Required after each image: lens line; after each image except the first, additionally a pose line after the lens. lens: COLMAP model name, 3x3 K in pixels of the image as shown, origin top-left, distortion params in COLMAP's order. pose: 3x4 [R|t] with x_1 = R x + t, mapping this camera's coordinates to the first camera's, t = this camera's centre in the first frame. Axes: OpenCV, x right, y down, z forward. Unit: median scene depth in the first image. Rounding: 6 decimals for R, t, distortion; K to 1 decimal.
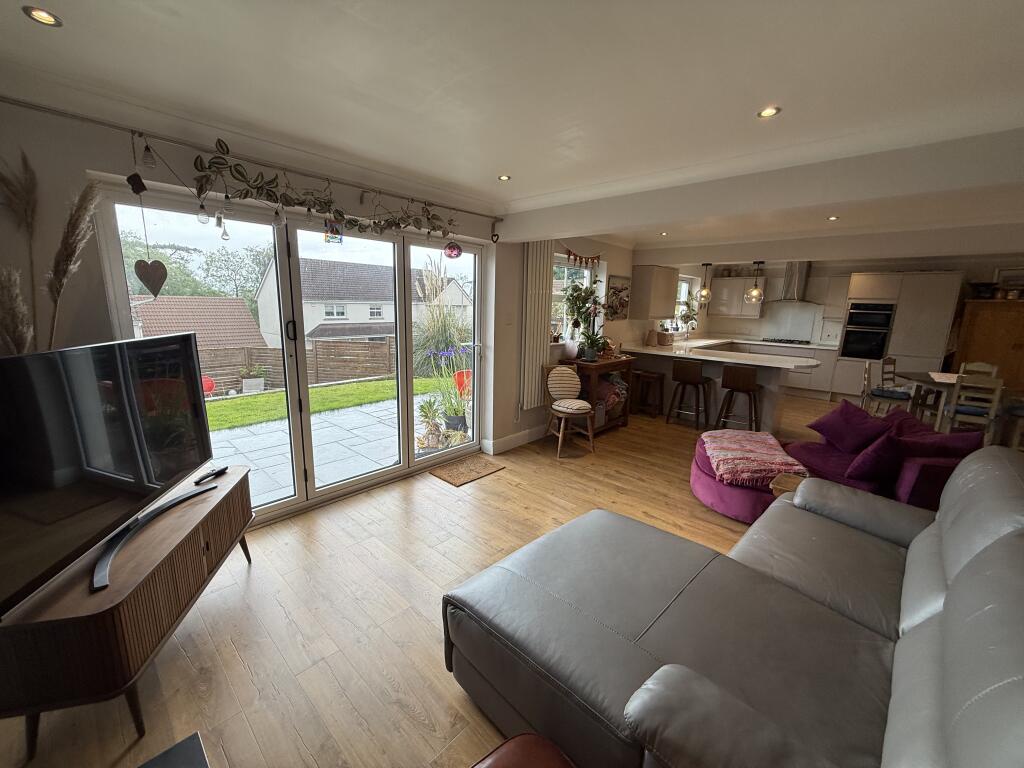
lens RADIAL K [[408.7, 0, 508.7], [0, 408.7, 382.6], [0, 0, 1]] dist [0.000226, 0.000208]
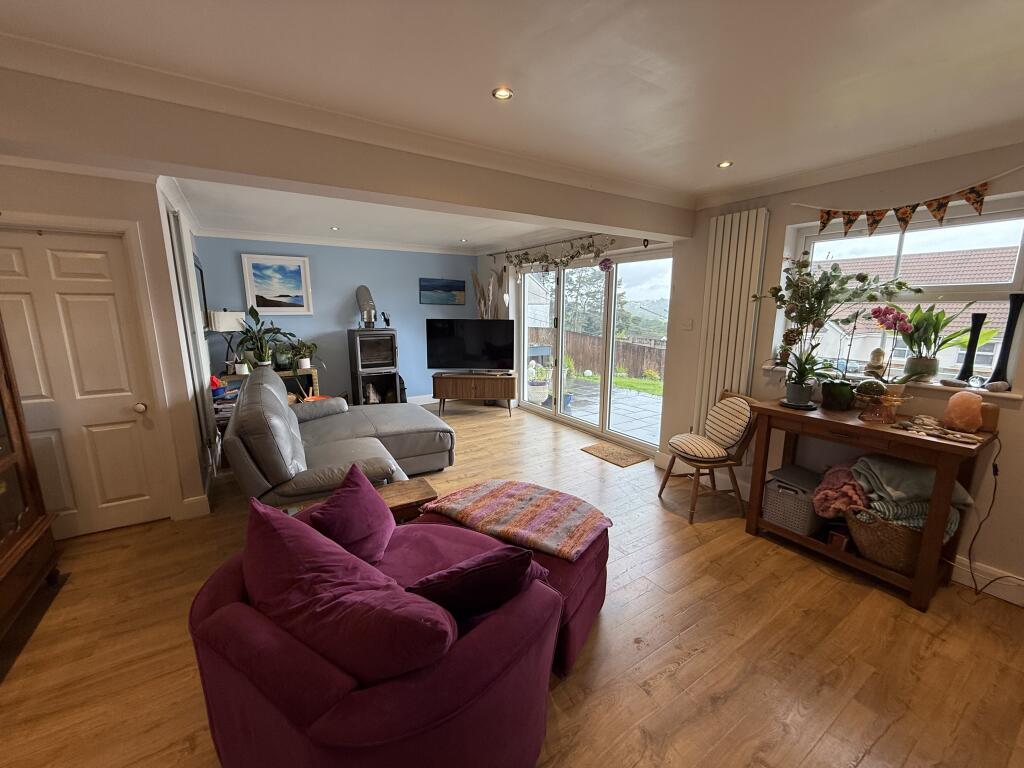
lens RADIAL K [[408.7, 0, 508.7], [0, 408.7, 382.6], [0, 0, 1]] dist [0.000226, 0.000208]
pose [[-0.258400, 0.155046, -0.953515, 0.720158], [-0.194504, 0.958473, 0.208562, -0.107760], [0.946255, 0.239354, -0.217513, 0.649120]]
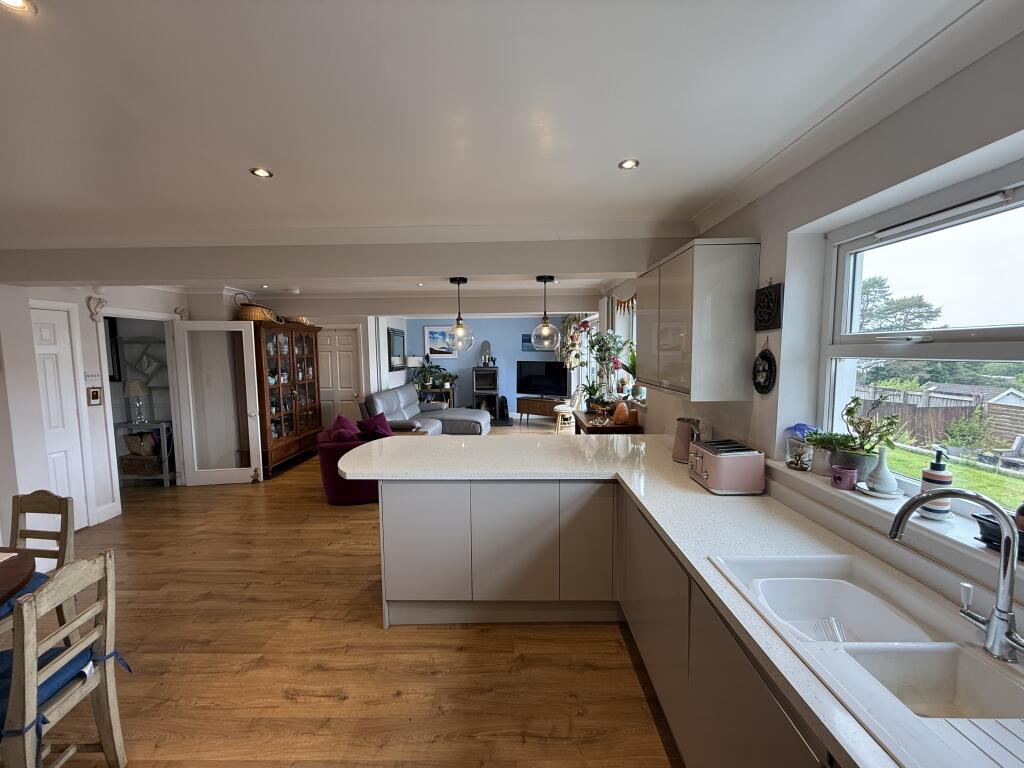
lens RADIAL K [[408.7, 0, 508.7], [0, 408.7, 382.6], [0, 0, 1]] dist [0.000226, 0.000208]
pose [[-0.745143, 0.039090, -0.665758, 0.861473], [-0.135463, 0.968598, 0.208487, -0.257521], [0.653002, 0.245538, -0.716449, 1.356829]]
